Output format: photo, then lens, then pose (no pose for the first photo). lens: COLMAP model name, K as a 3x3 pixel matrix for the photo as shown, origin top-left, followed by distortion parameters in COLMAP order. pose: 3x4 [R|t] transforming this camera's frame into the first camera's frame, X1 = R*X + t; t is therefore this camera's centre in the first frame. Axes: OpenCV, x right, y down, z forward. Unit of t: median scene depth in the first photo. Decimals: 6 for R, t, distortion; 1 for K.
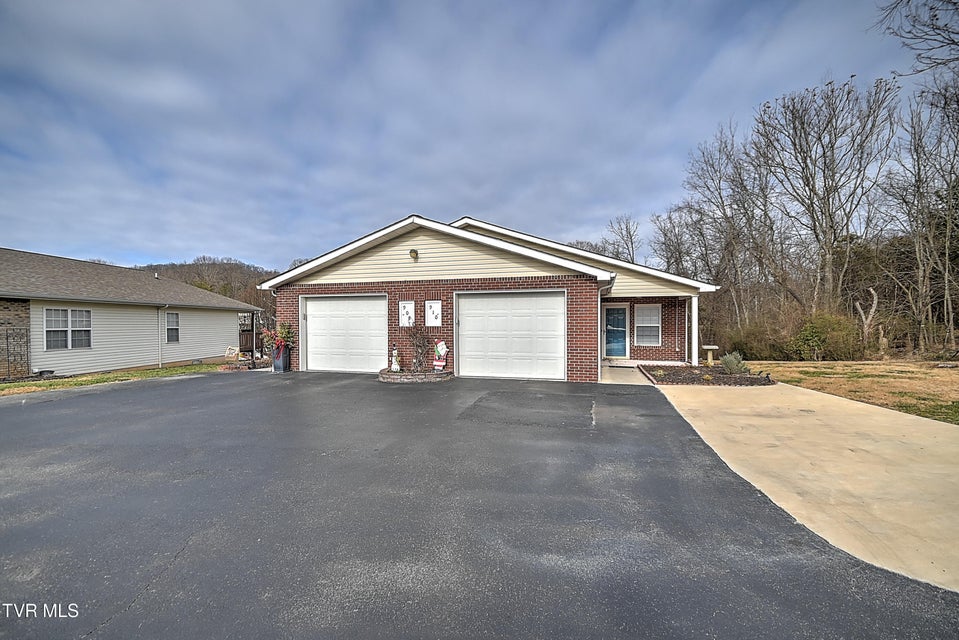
lens RADIAL K [[420.7, 0, 479.6], [0, 420.7, 328.4], [0, 0, 1]] dist [0.019547, -0.009066]
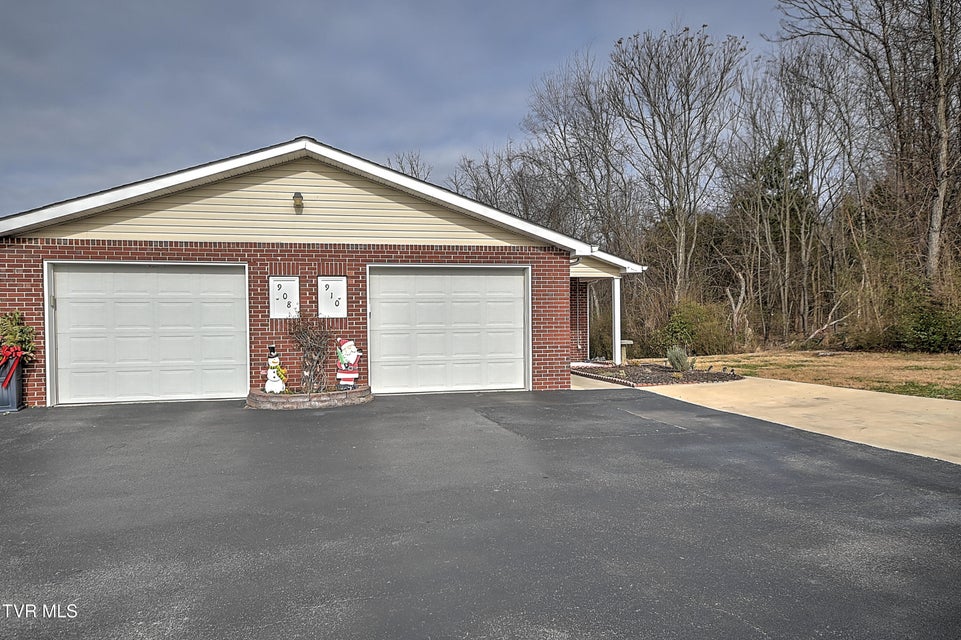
lens RADIAL K [[687.4, 0, 479.3], [0, 687.4, 329.7], [0, 0, 1]] dist [0.020058, 0.040236]
pose [[0.873146, -0.016360, 0.487184, -0.425894], [0.013111, 0.999863, 0.010078, 0.005408], [-0.487283, -0.002412, 0.873241, -0.004789]]
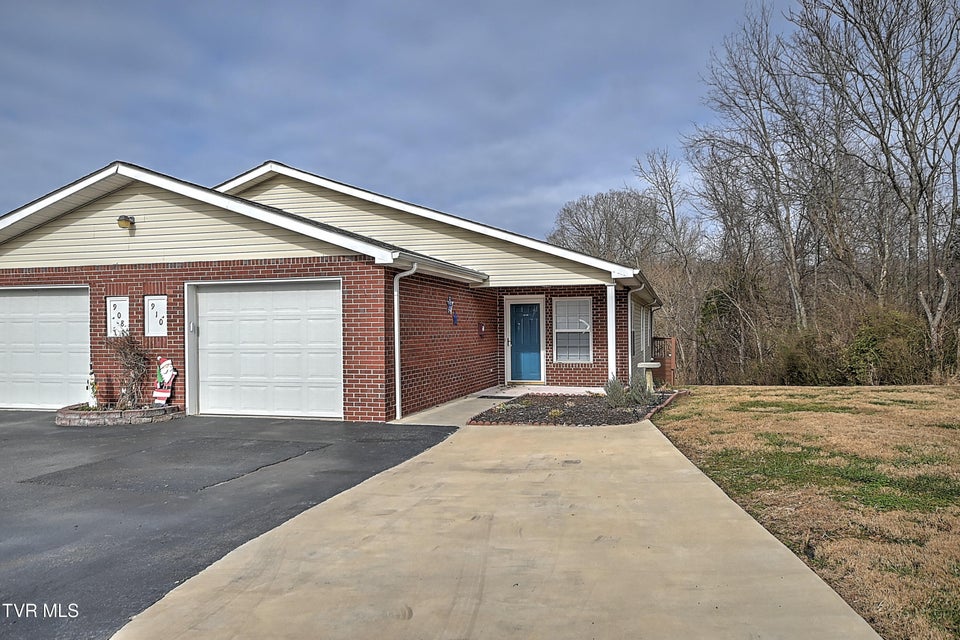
lens RADIAL K [[693.9, 0, 484.6], [0, 693.9, 323.8], [0, 0, 1]] dist [0.020998, 0.021884]
pose [[0.999967, -0.007300, 0.003538, 0.387806], [0.007353, 0.999859, -0.015089, -0.004404], [-0.003428, 0.015114, 0.999880, -0.056133]]
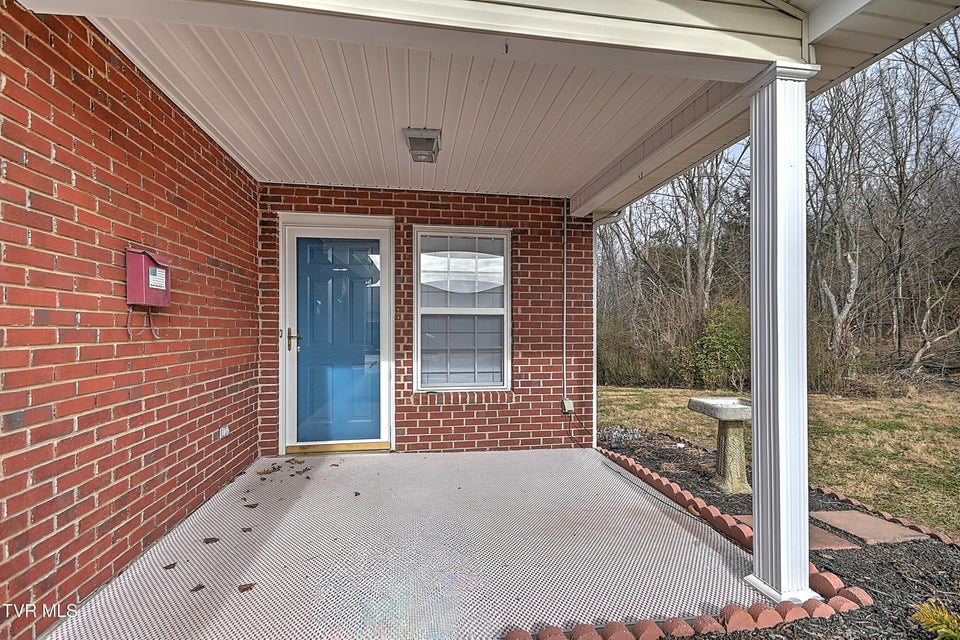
lens RADIAL K [[421.2, 0, 477.6], [0, 421.2, 328.4], [0, 0, 1]] dist [0.019547, -0.009066]
pose [[0.910385, 0.003913, 0.413743, 0.443356], [0.002285, 0.999892, -0.014485, 0.009918], [-0.413755, 0.014132, 0.910278, 1.124362]]
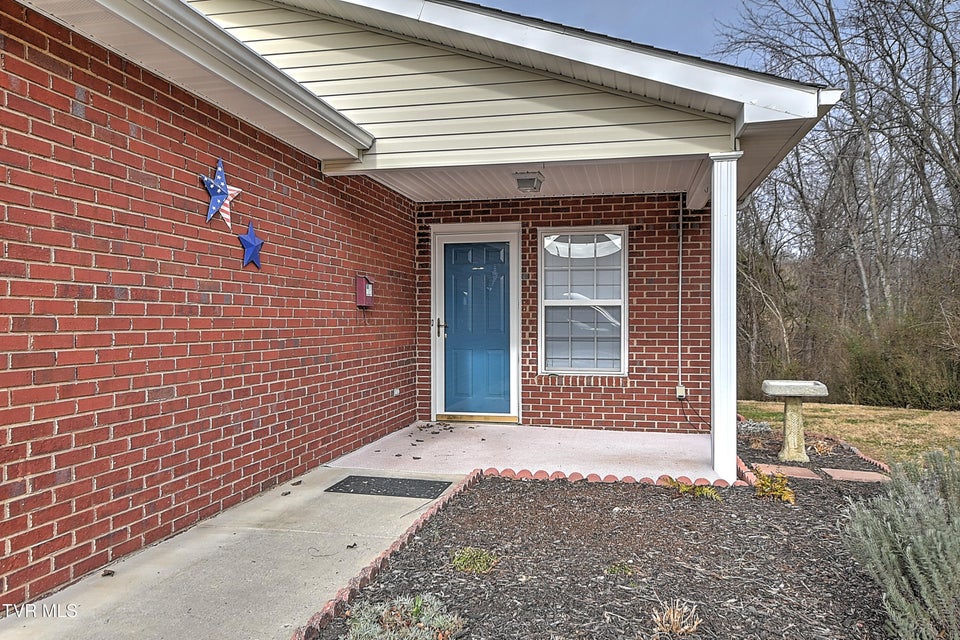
lens RADIAL K [[693.9, 0, 481.1], [0, 693.9, 325.3], [0, 0, 1]] dist [0.020998, 0.021884]
pose [[0.998078, 0.001271, 0.061965, 0.445624], [-0.000963, 0.999987, -0.005003, 0.014744], [-0.061971, 0.004933, 0.998066, 0.798771]]
